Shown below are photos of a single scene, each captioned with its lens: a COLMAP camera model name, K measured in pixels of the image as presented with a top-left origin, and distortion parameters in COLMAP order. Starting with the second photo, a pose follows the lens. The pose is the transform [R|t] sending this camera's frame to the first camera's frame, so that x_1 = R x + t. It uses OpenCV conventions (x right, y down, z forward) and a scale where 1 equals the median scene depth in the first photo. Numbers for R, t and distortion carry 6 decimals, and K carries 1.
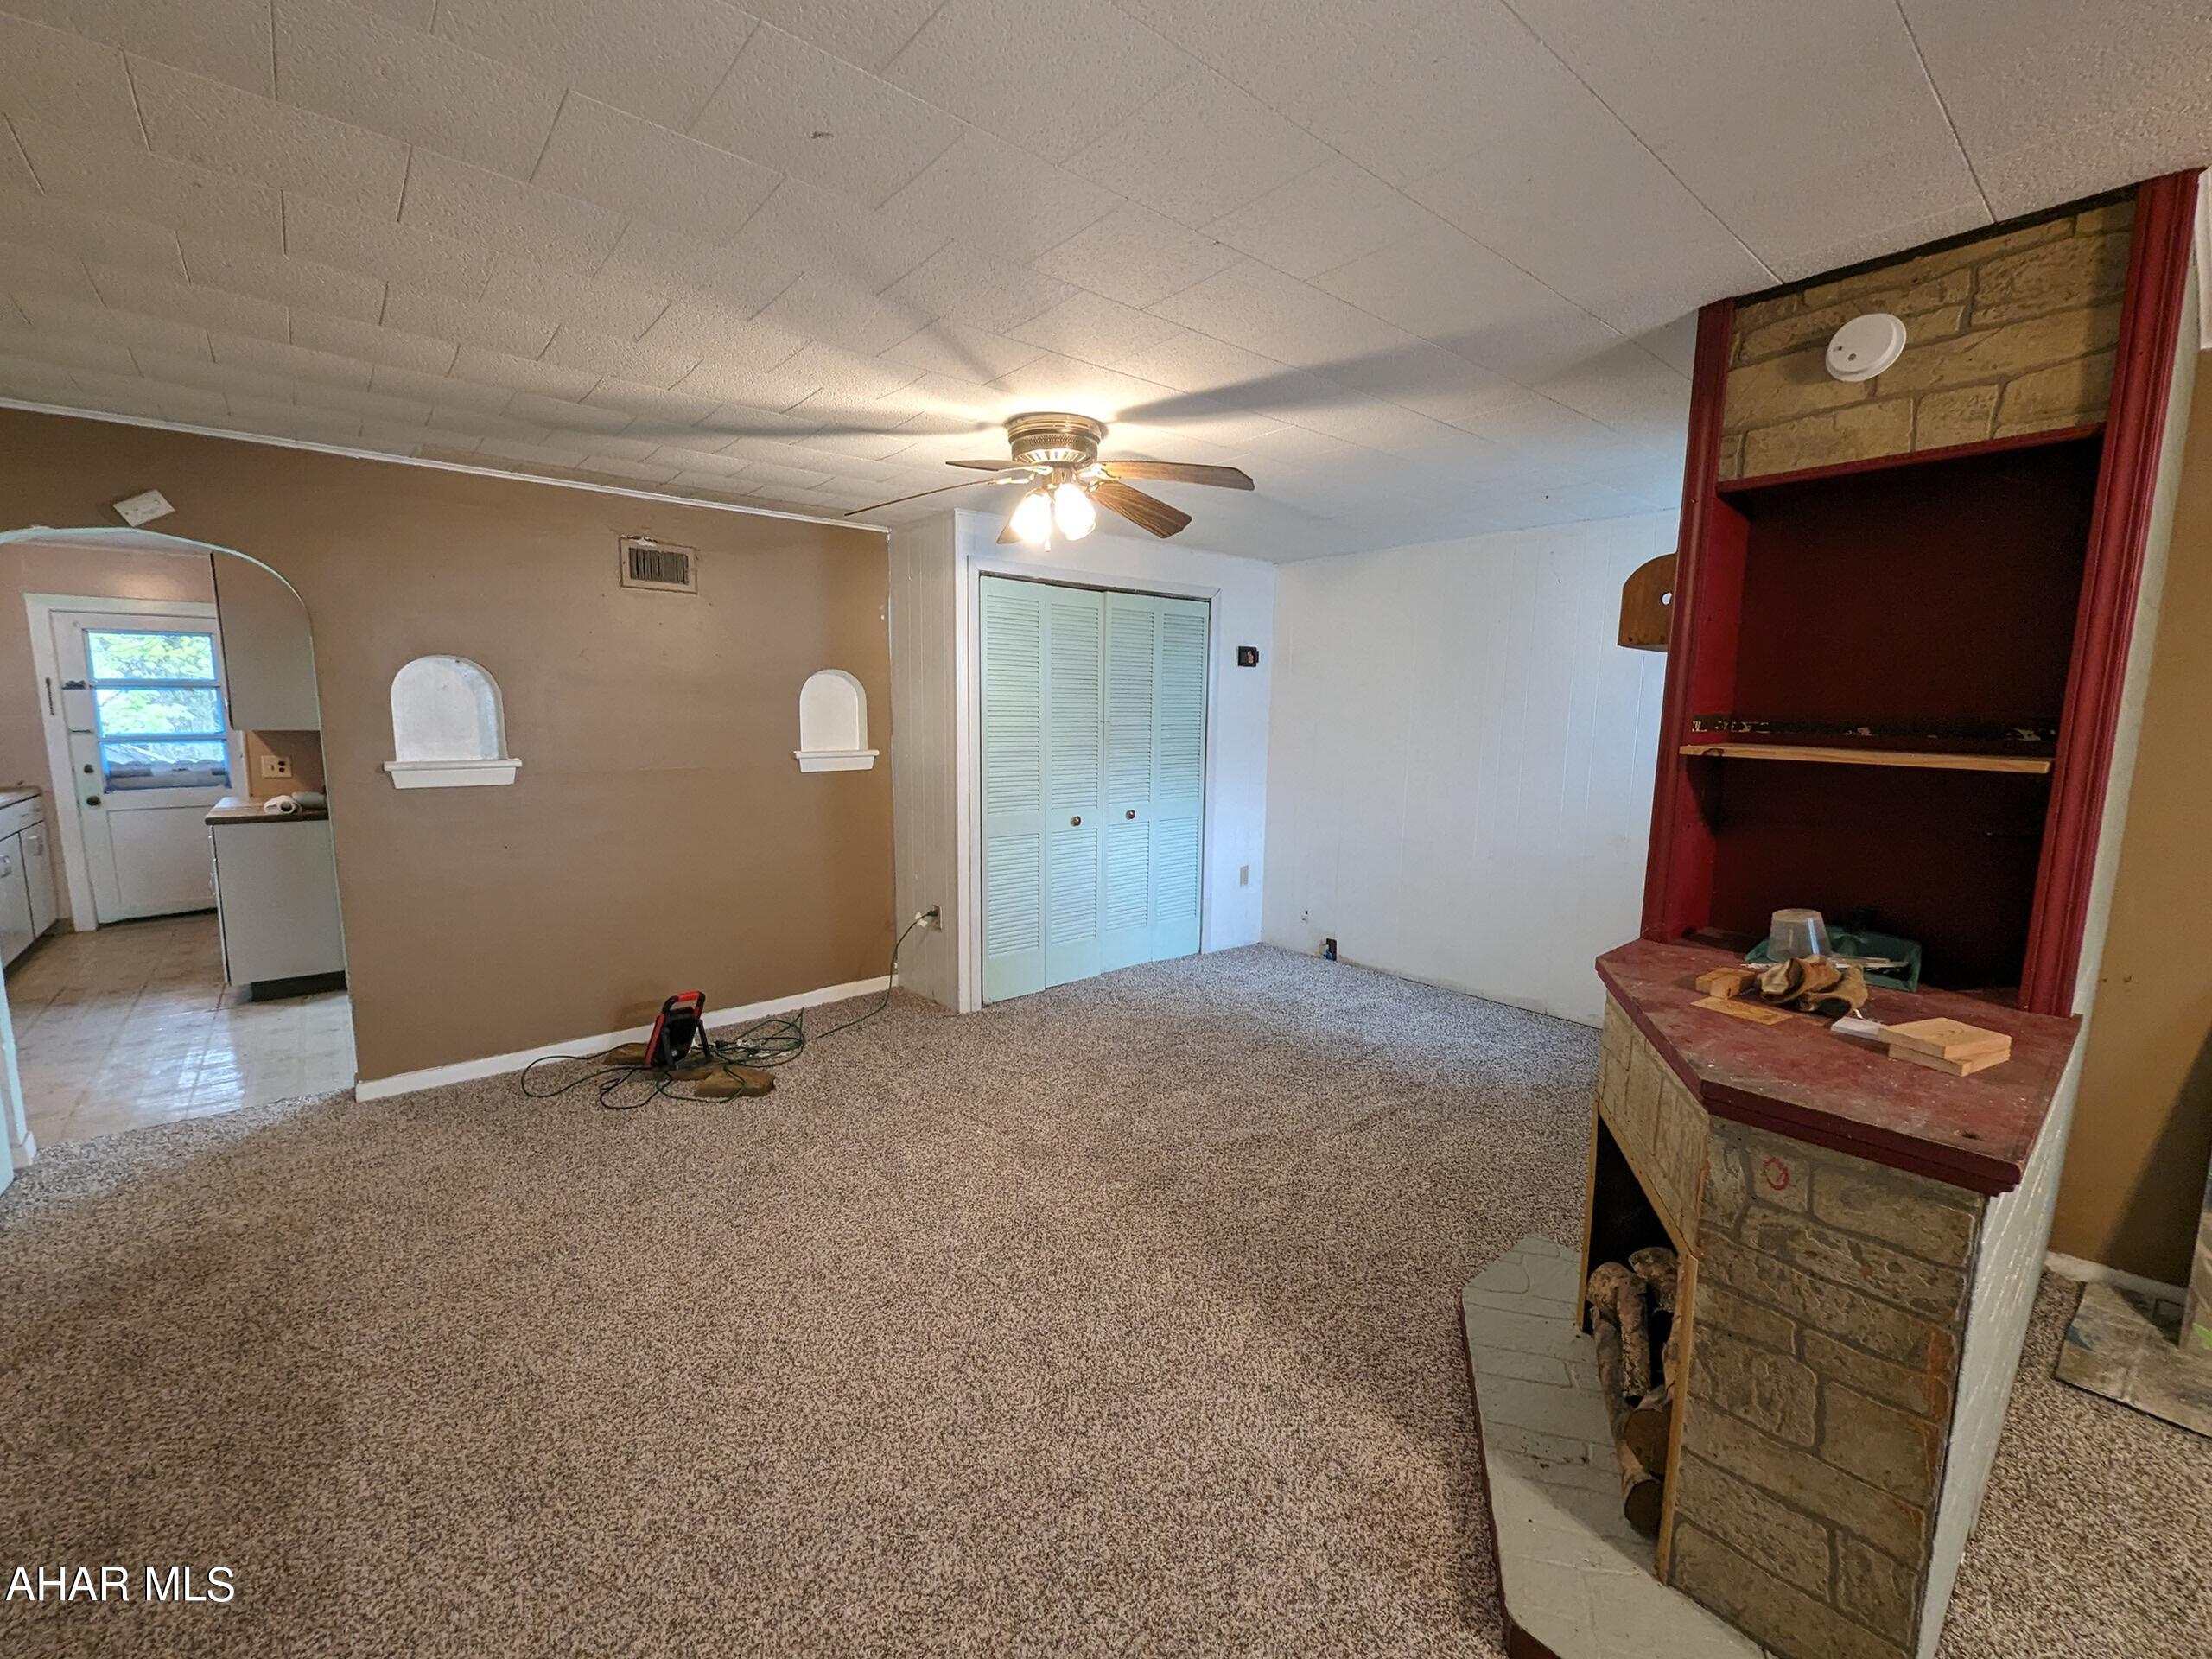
lens RADIAL K [[917.8, 0, 1104.6], [0, 917.8, 834.9], [0, 0, 1]] dist [-0.000209, -0.000829]
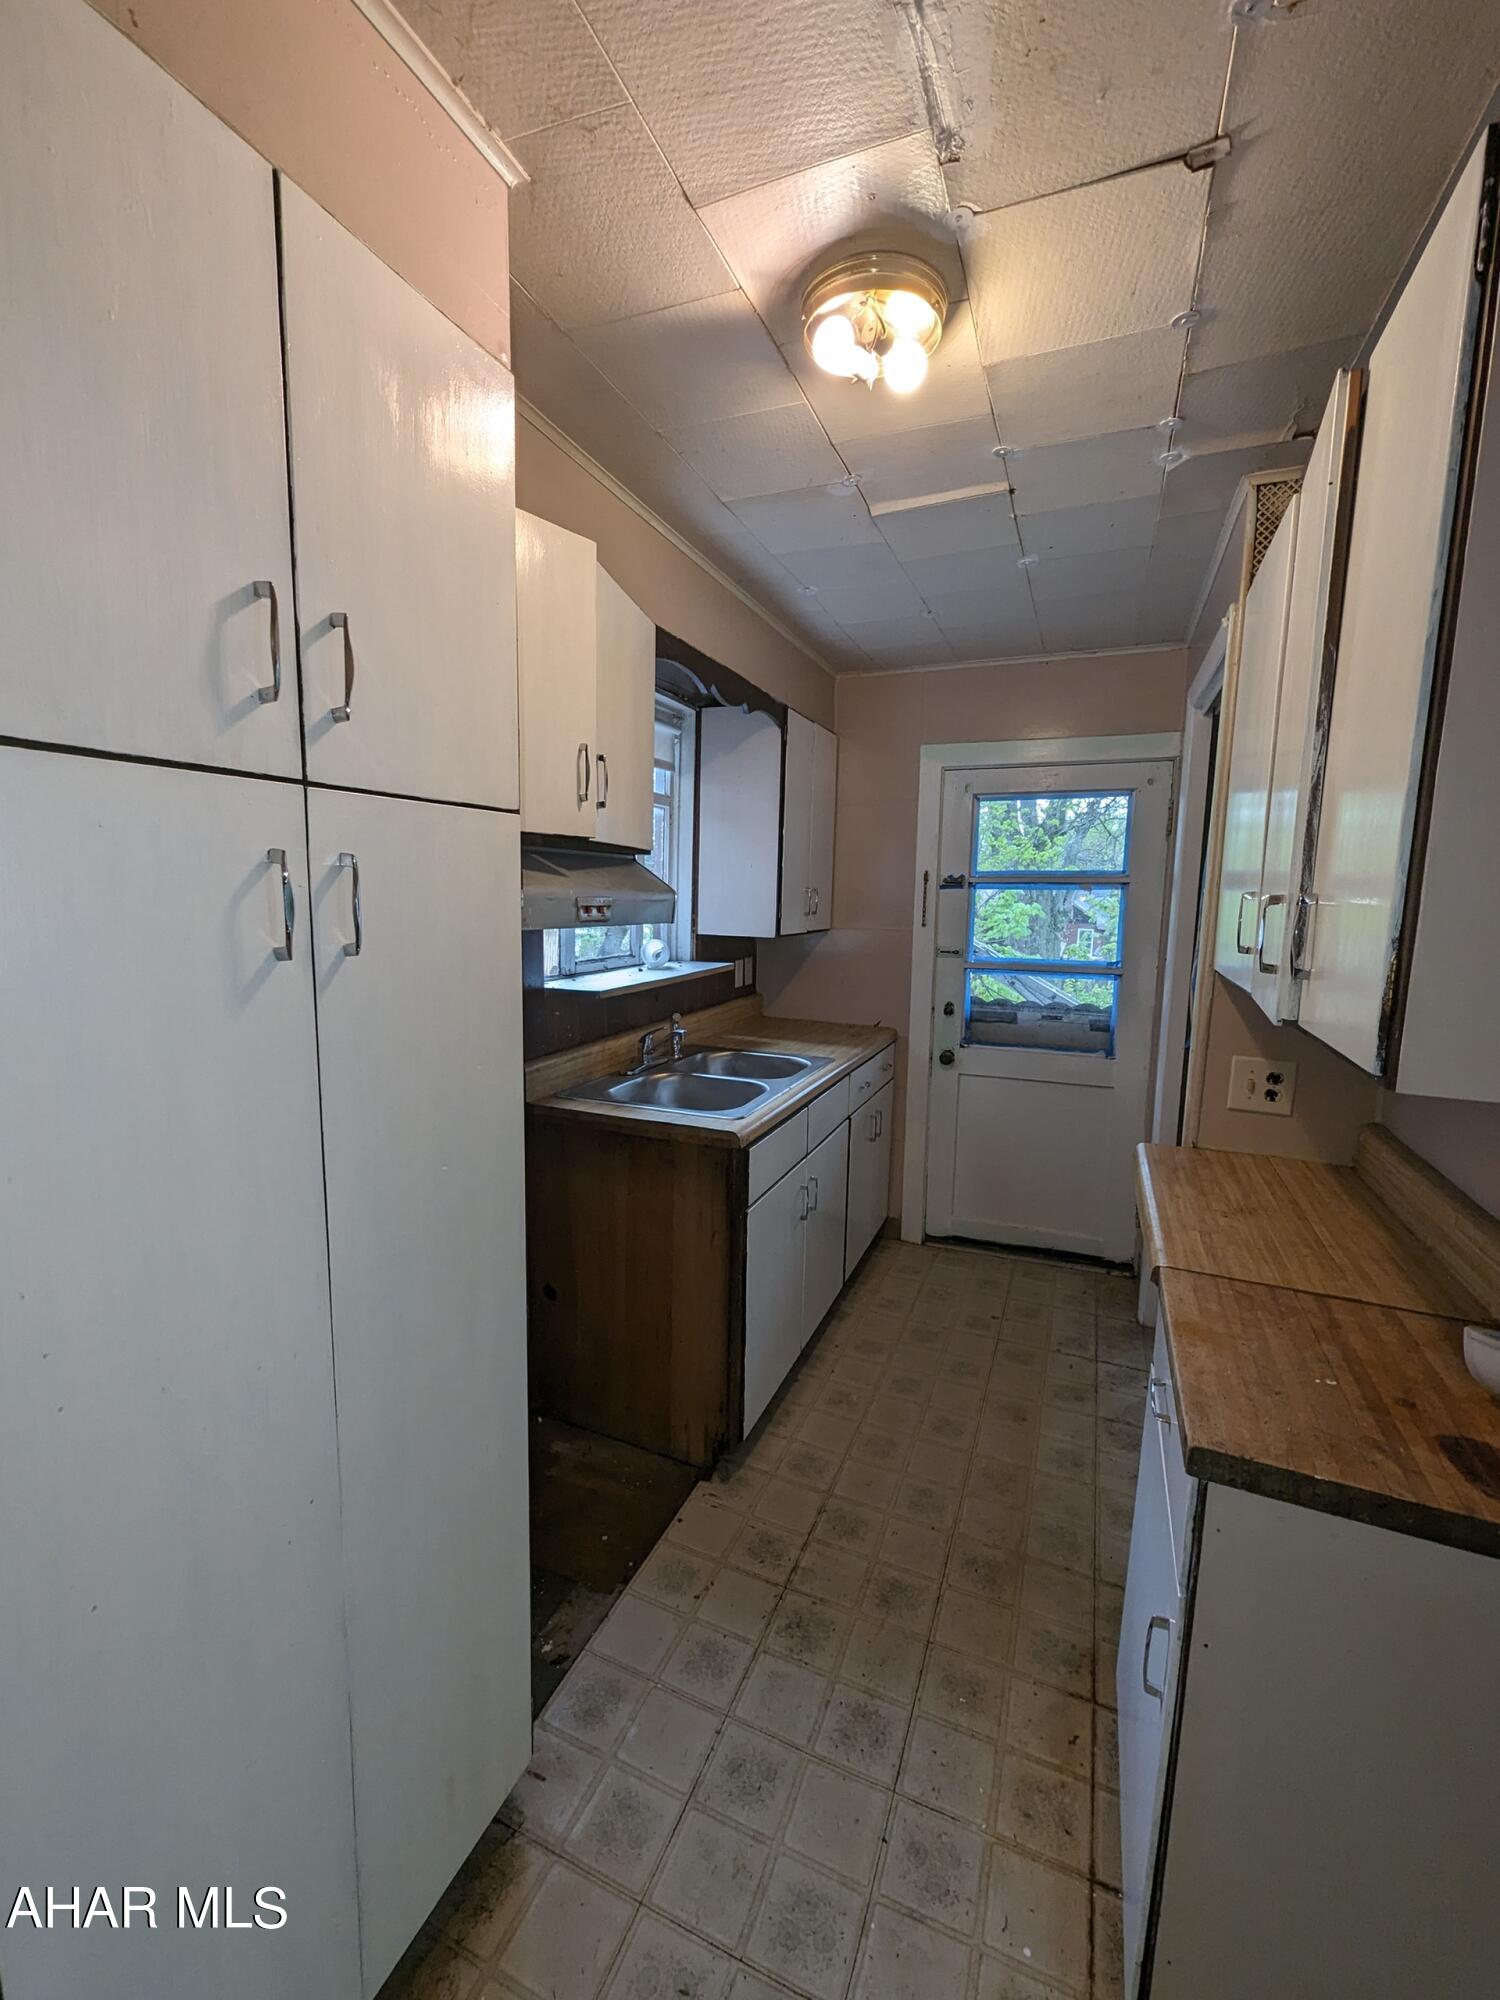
lens RADIAL K [[829.9, 0, 756.7], [0, 829.9, 1000.5], [0, 0, 1]] dist [-0.000209, -0.000829]
pose [[0.456592, 0.116601, -0.882002, -0.647761], [-0.135047, 0.988970, 0.060832, -0.095676], [0.879367, 0.091336, 0.467303, 0.600258]]
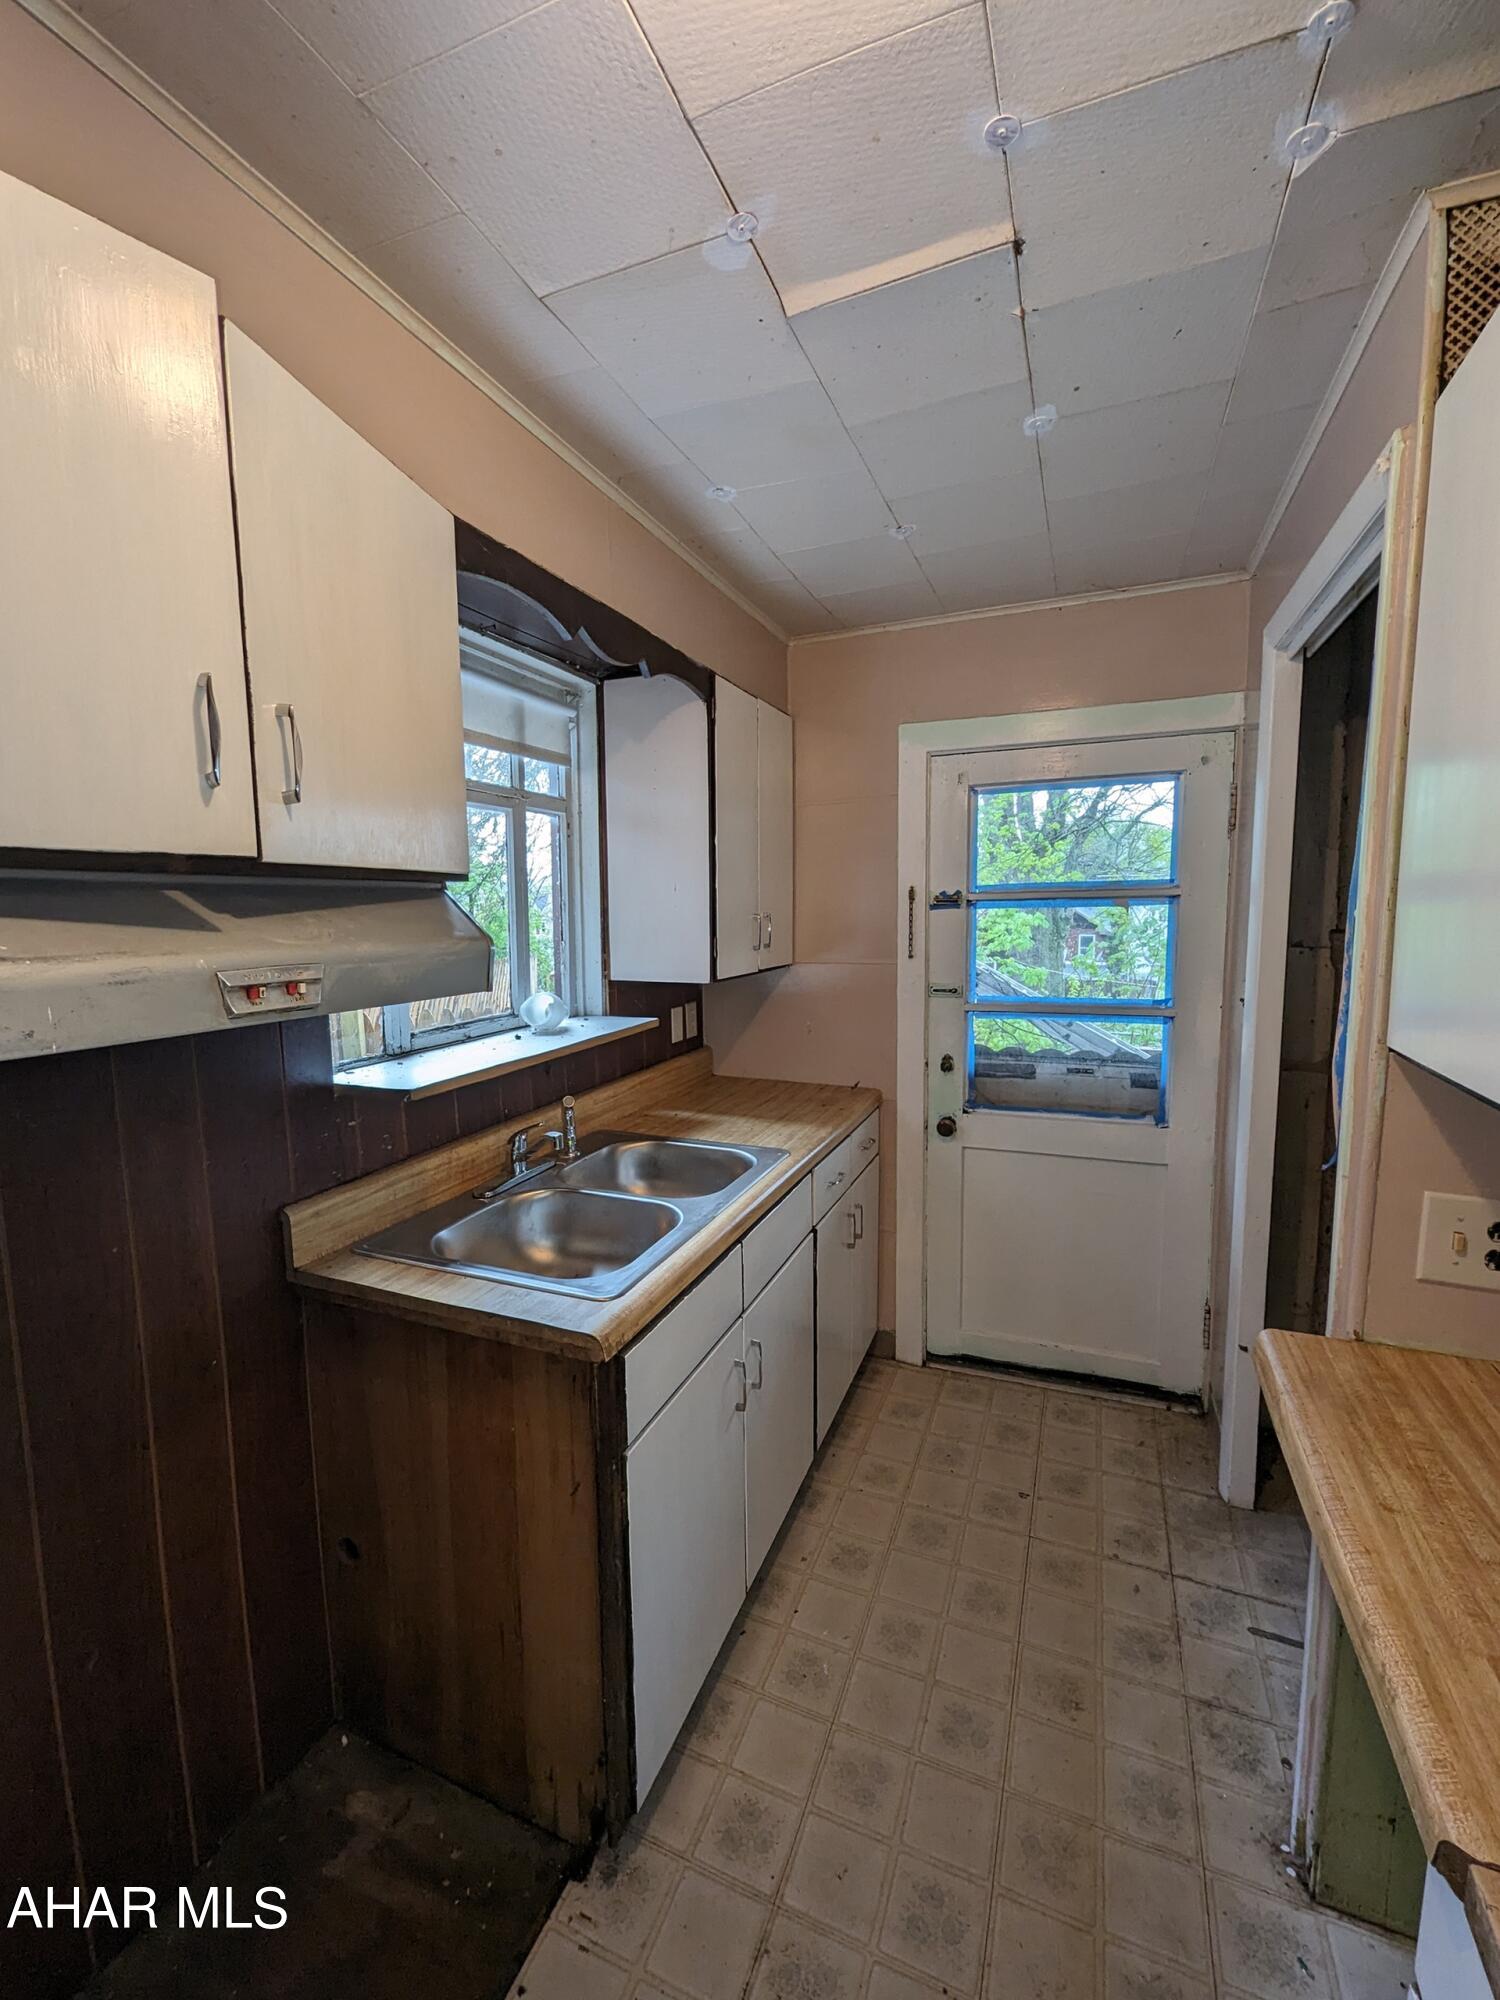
lens RADIAL K [[829.9, 0, 757.8], [0, 829.9, 998.8], [0, 0, 1]] dist [-0.000209, -0.000829]
pose [[0.458947, 0.086476, -0.884245, -0.753790], [-0.105174, 0.993542, 0.042577, -0.116449], [0.882217, 0.073459, 0.465078, 0.691239]]
